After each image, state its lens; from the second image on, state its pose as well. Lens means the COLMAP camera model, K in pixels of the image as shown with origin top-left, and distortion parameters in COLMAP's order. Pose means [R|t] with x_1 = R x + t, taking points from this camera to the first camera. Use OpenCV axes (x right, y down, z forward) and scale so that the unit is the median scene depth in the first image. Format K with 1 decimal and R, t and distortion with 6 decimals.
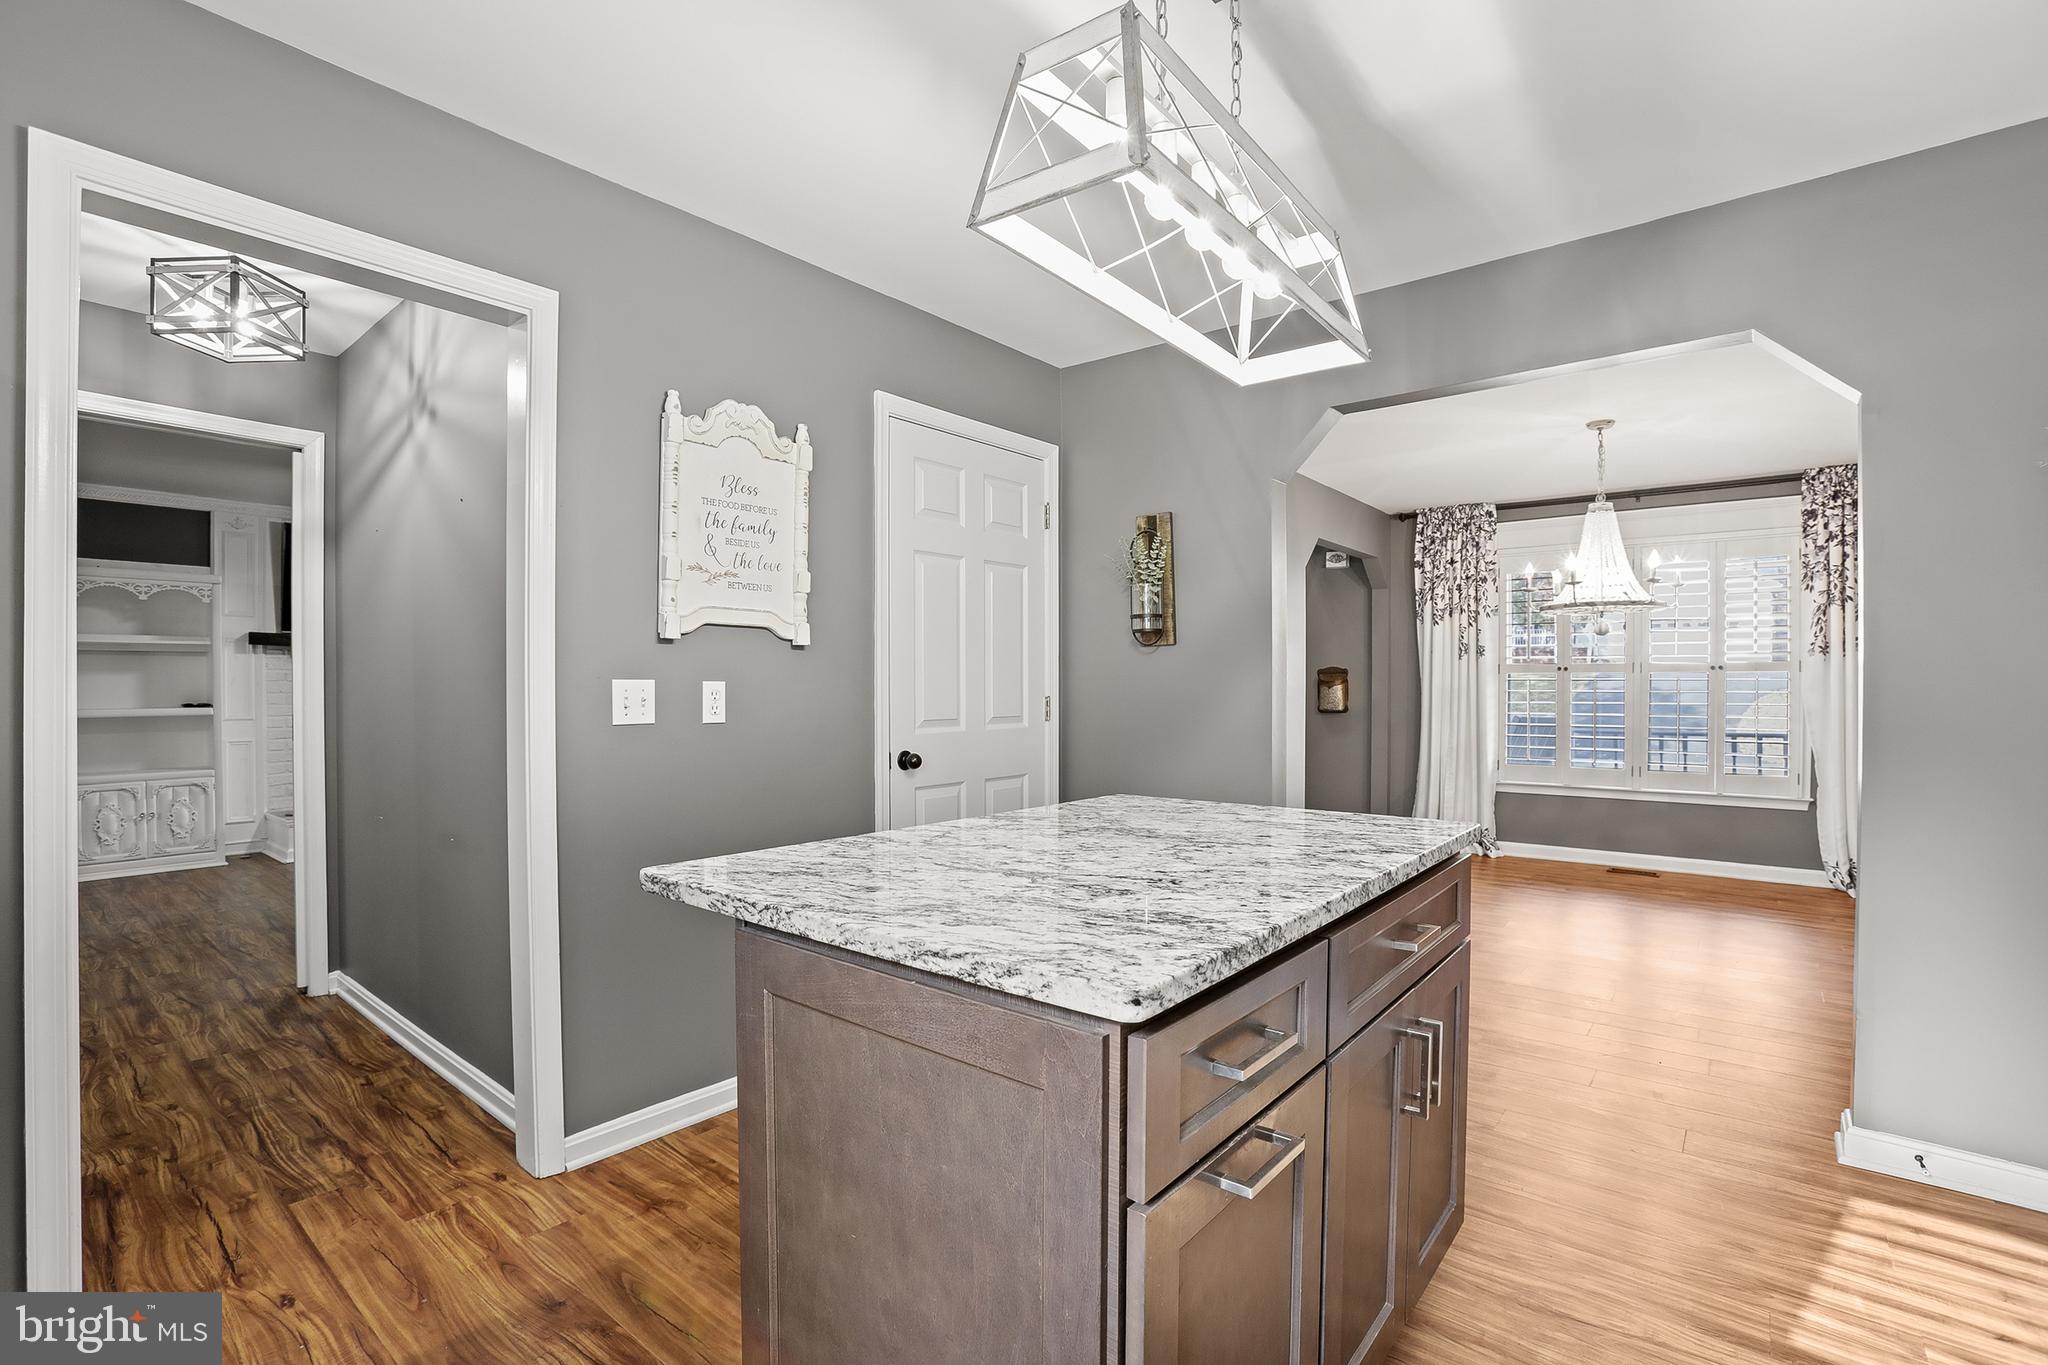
lens RADIAL K [[930.1, 0, 1023.0], [0, 930.1, 689.9], [0, 0, 1]] dist [-0.070072, 0.024940]
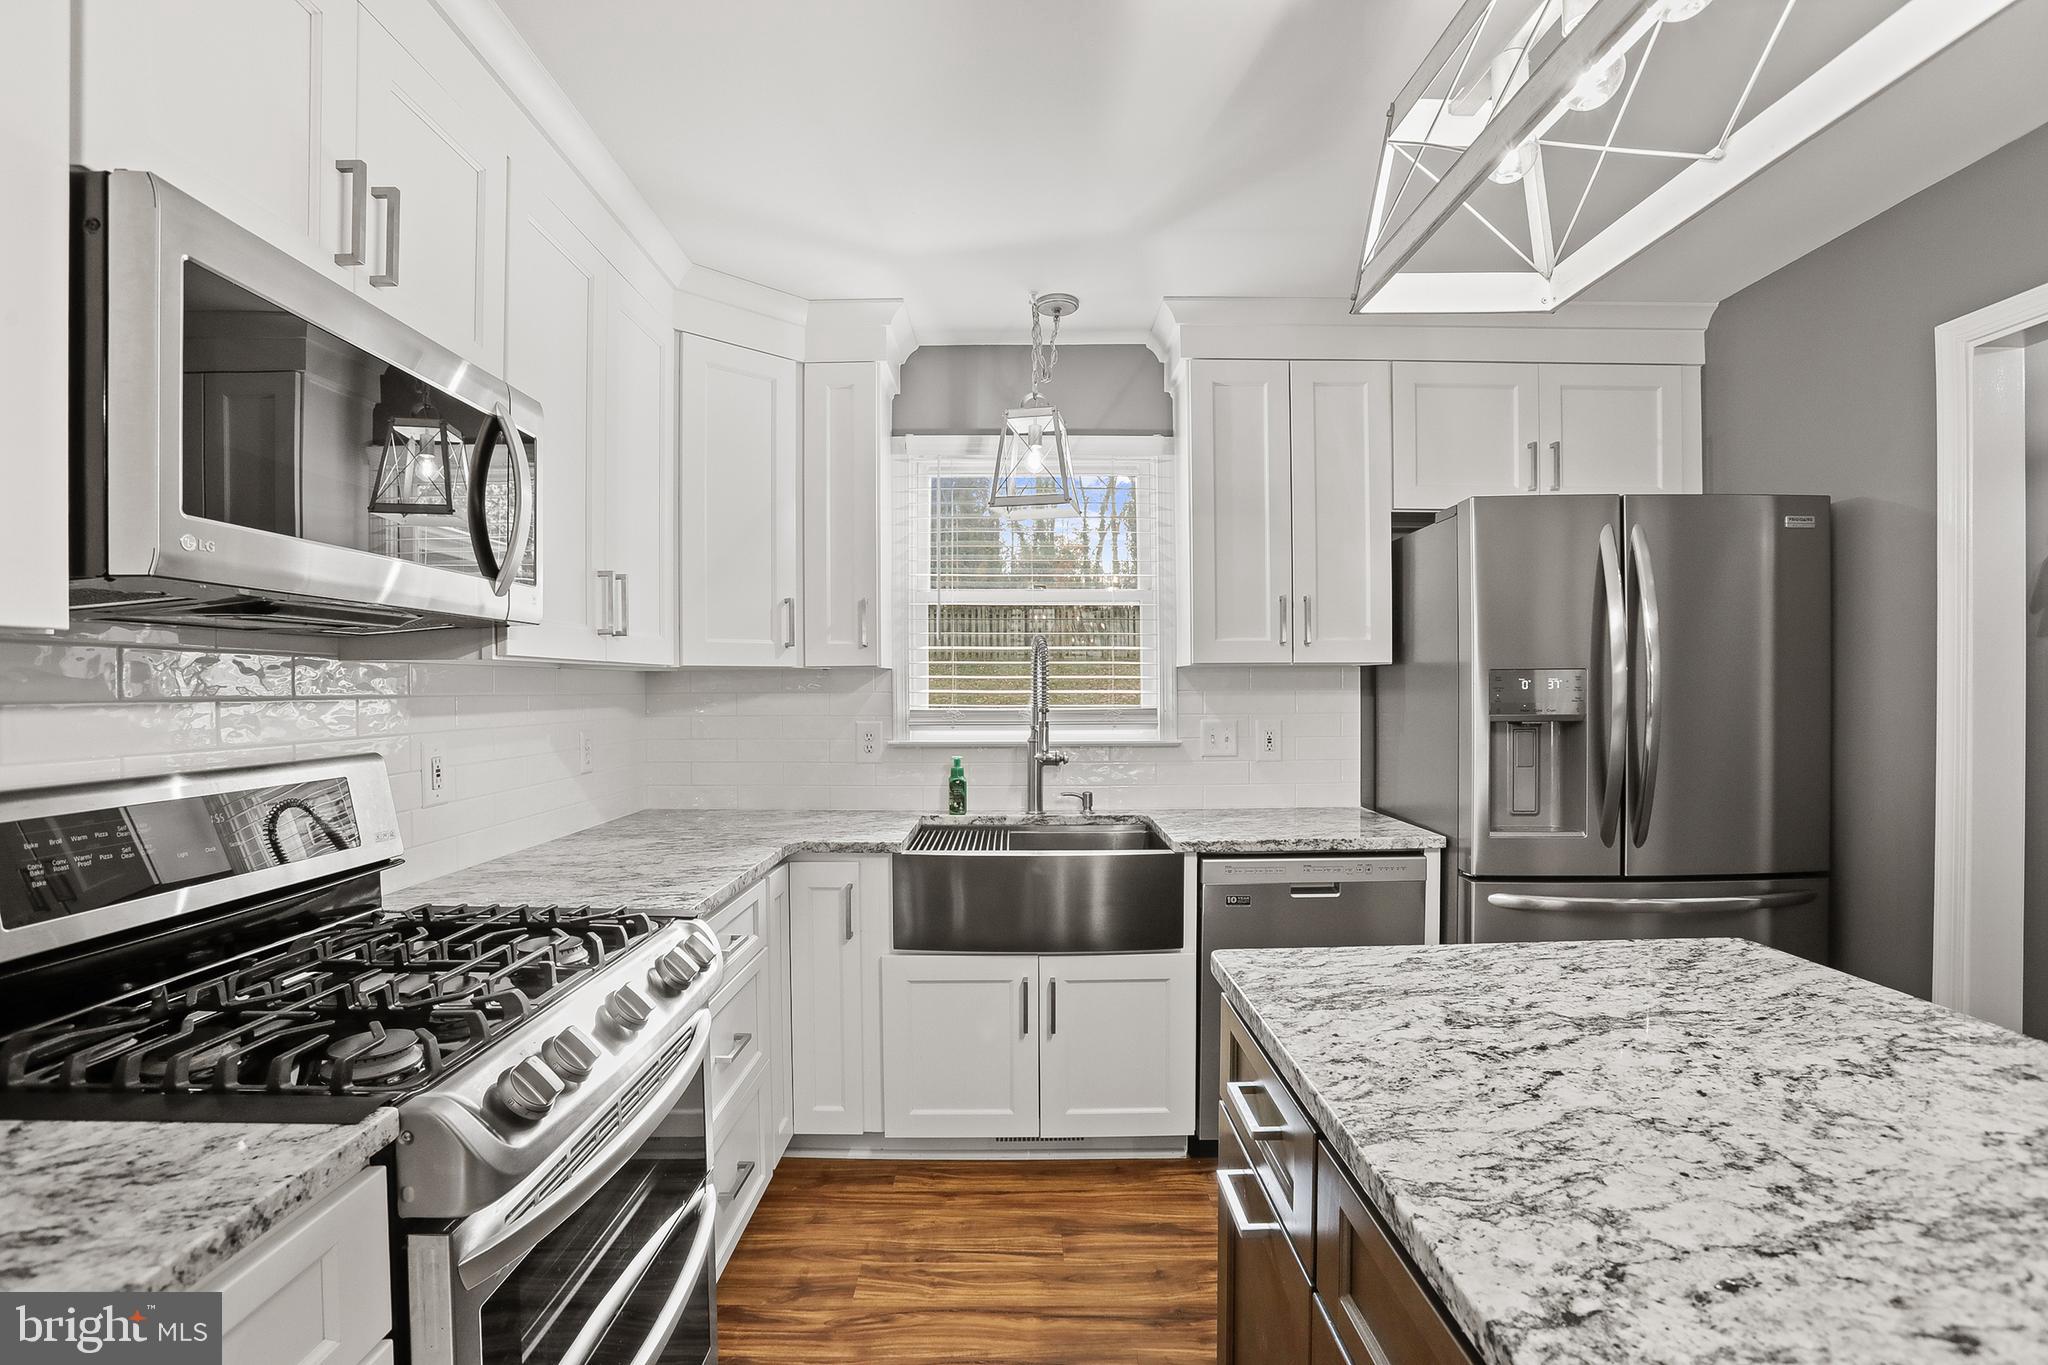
lens RADIAL K [[930.1, 0, 1023.0], [0, 930.1, 689.9], [0, 0, 1]] dist [-0.070072, 0.024940]
pose [[-0.770578, 0.006182, -0.637316, 0.369833], [0.005305, 0.999981, 0.003285, -0.043359], [0.637324, -0.000849, -0.770595, 0.517410]]
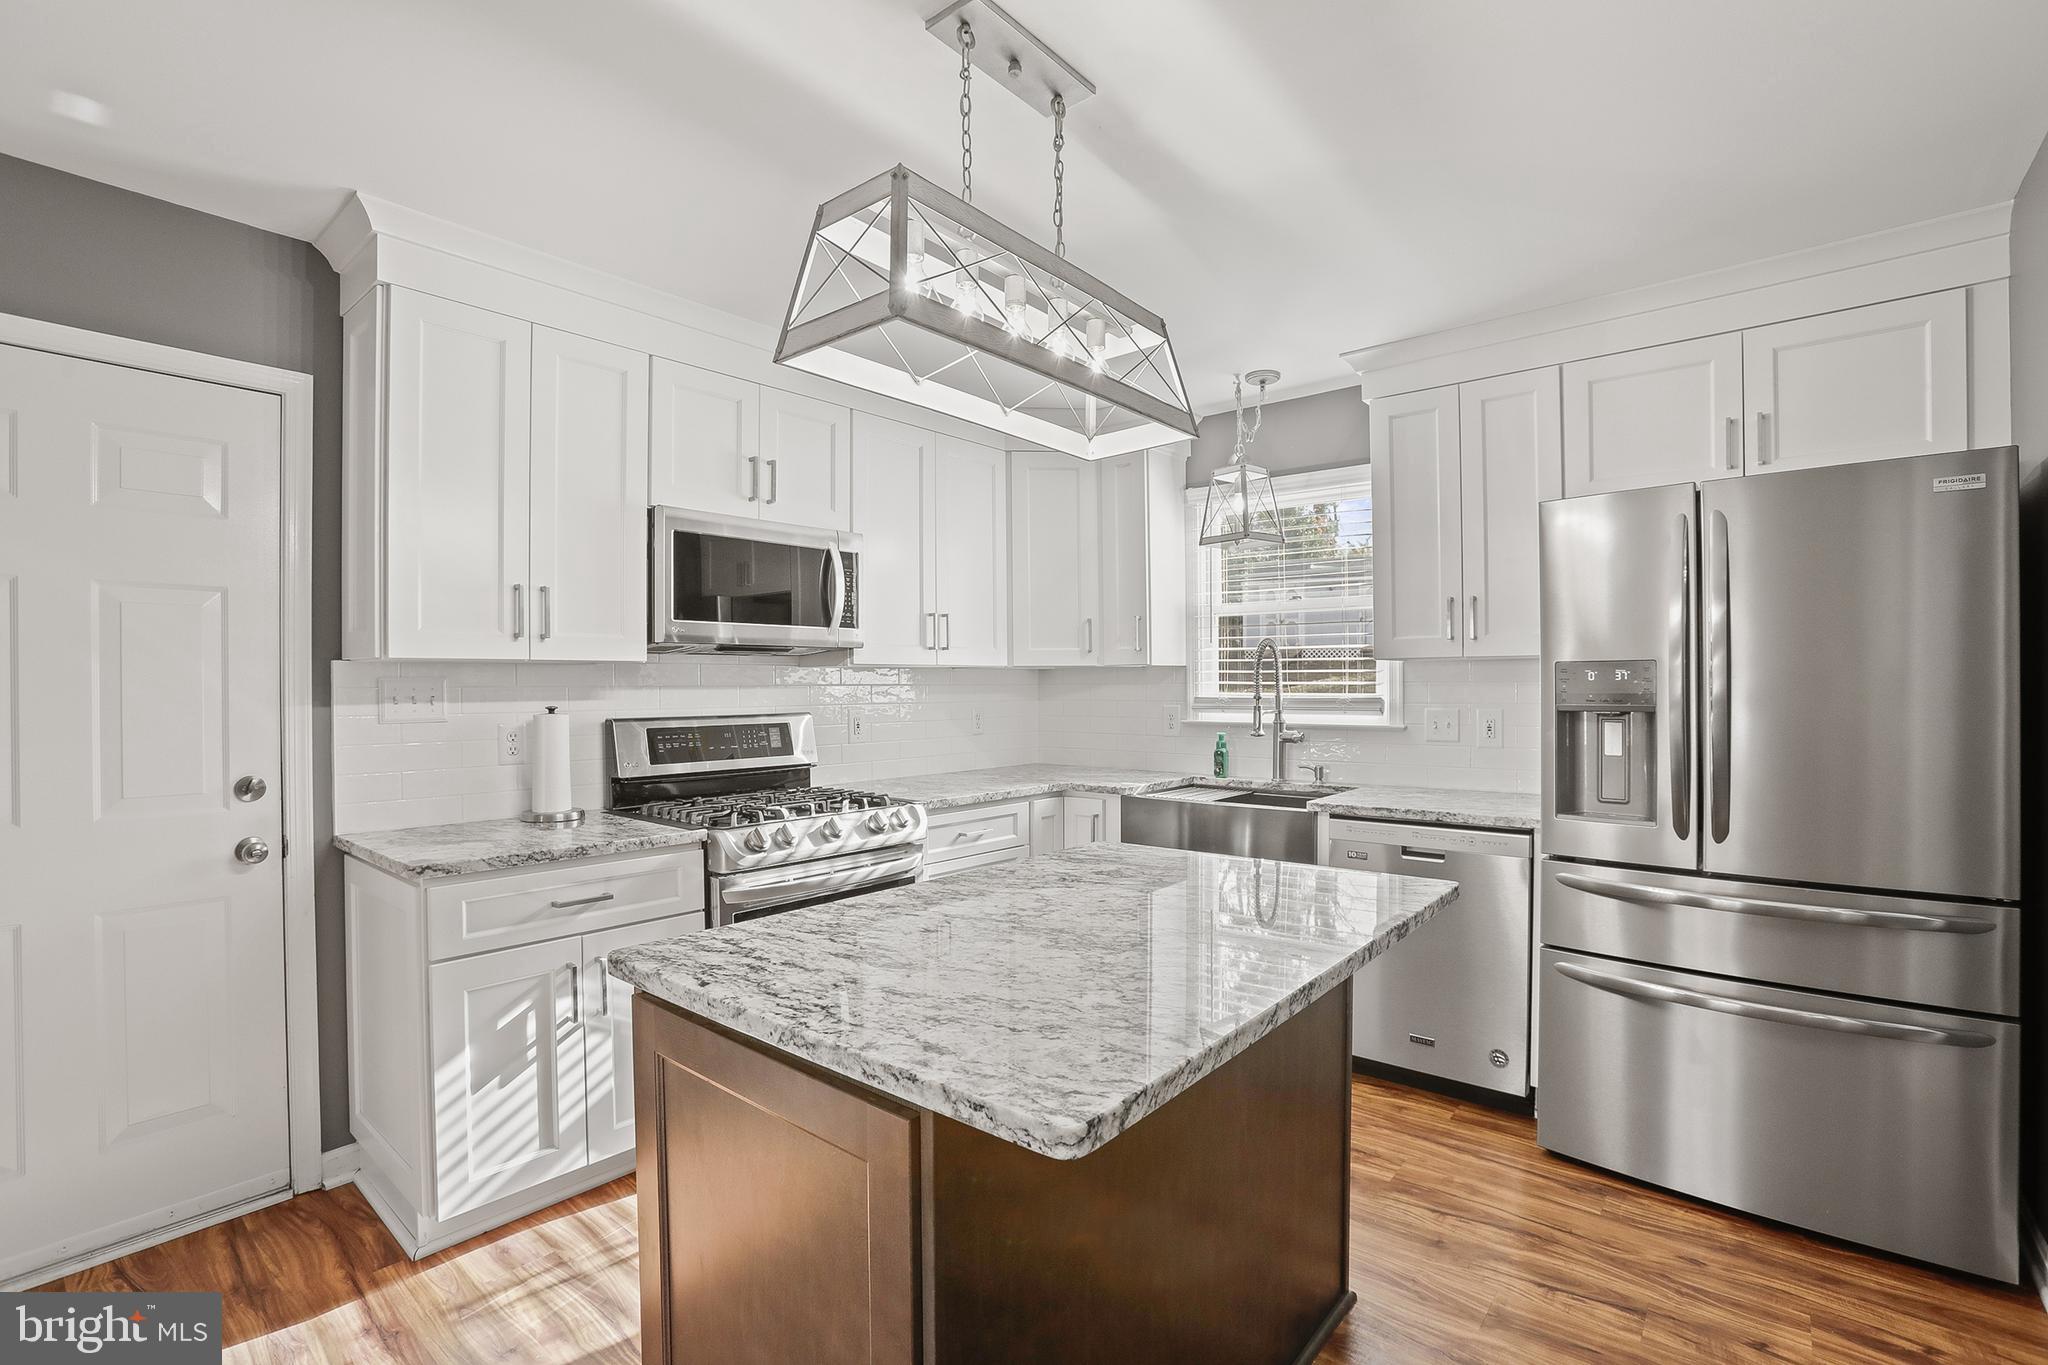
lens RADIAL K [[930.1, 0, 1023.0], [0, 930.1, 689.9], [0, 0, 1]] dist [-0.070072, 0.024940]
pose [[-0.999960, 0.006452, 0.006272, 0.082823], [0.006503, 0.999946, 0.008145, -0.041136], [-0.006219, 0.008185, -0.999947, 0.949825]]
